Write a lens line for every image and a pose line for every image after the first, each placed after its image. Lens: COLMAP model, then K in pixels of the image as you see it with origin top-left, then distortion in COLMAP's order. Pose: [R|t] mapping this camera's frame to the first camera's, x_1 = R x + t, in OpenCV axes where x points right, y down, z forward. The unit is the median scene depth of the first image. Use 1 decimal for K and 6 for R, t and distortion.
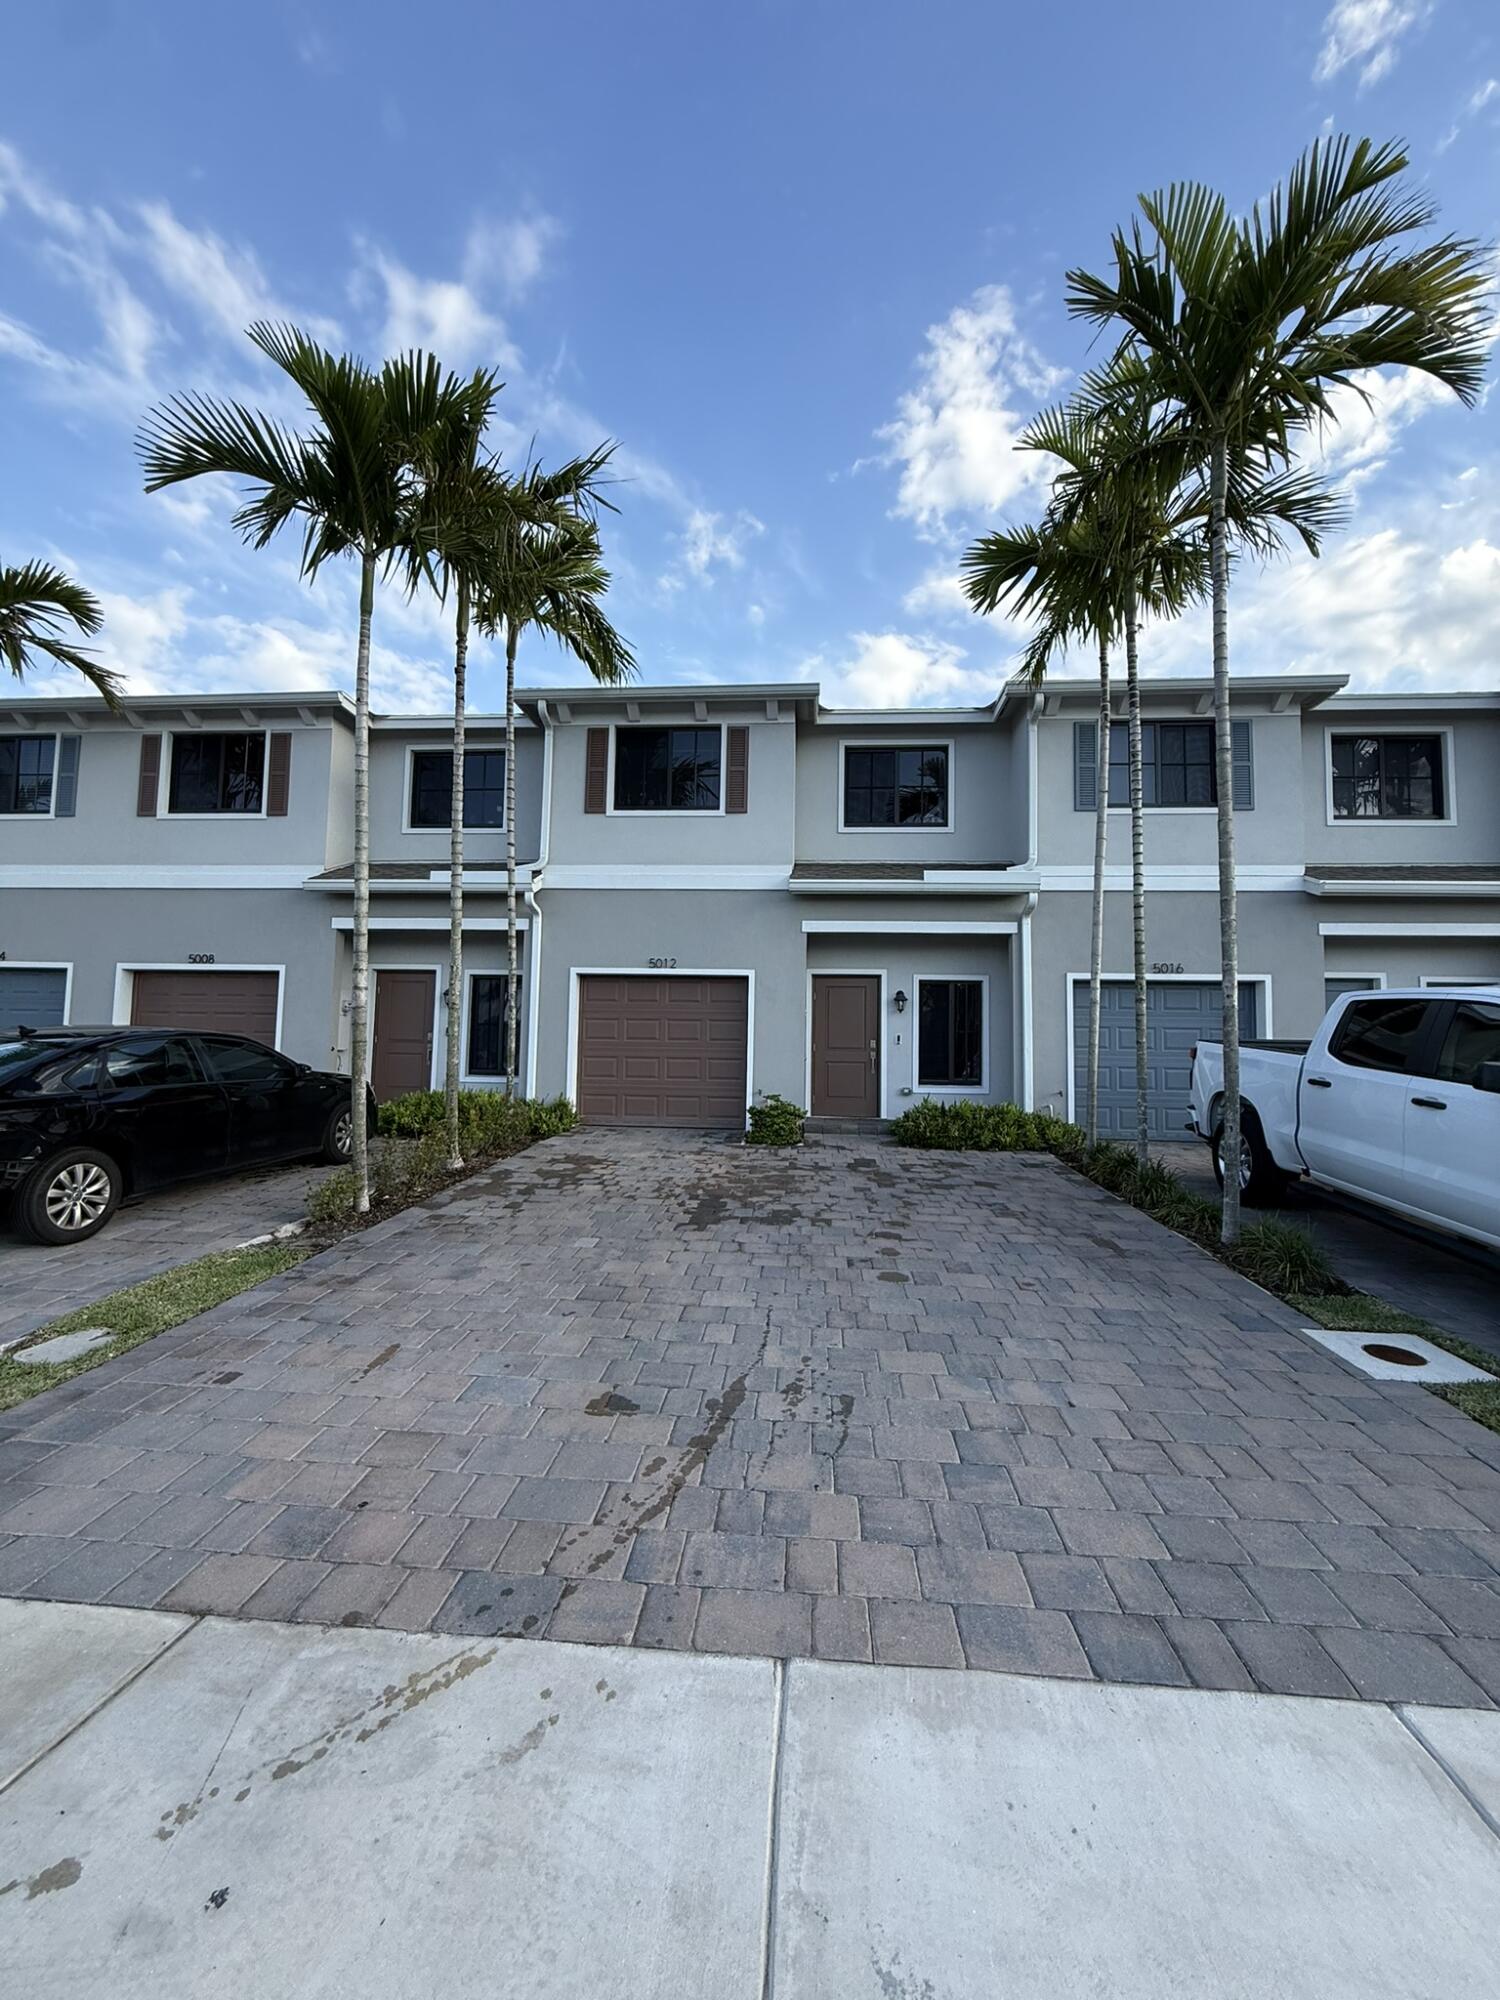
lens RADIAL K [[799.4, 0, 748.8], [0, 799.4, 995.2], [0, 0, 1]] dist [0.000689, -0.000402]
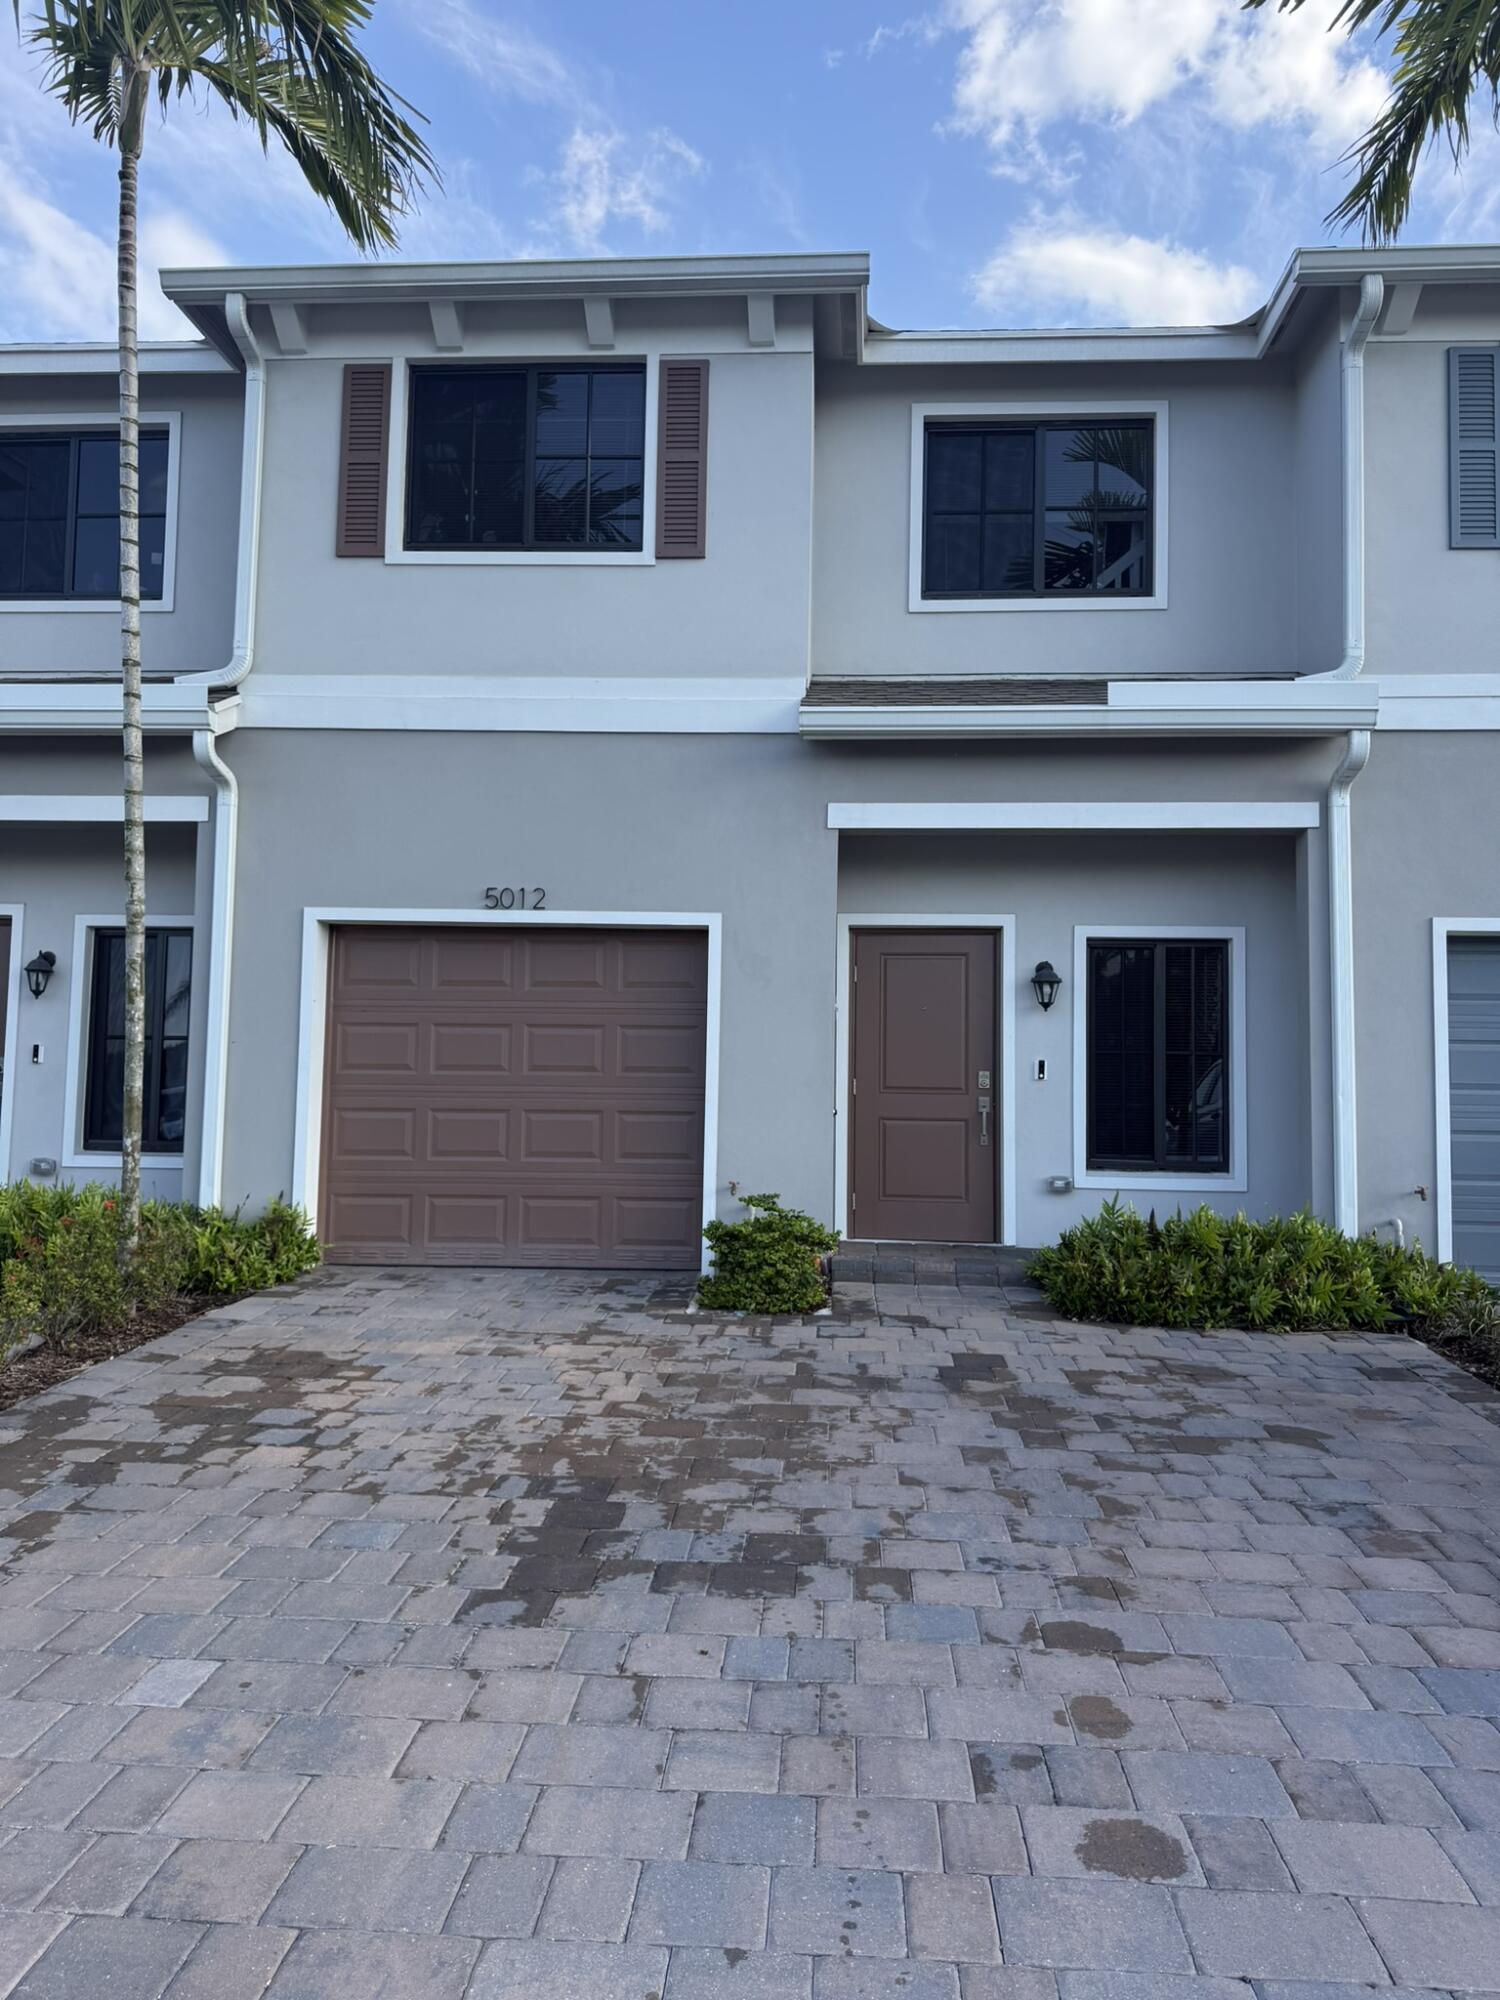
lens RADIAL K [[1402.2, 0, 758.5], [0, 1402.2, 1000.0], [0, 0, 1]] dist [0.041368, -0.001863]
pose [[0.999862, -0.000076, 0.016602, 0.015646], [0.000033, 0.999997, 0.002593, 0.015656], [-0.016602, -0.002592, 0.999859, 0.233781]]
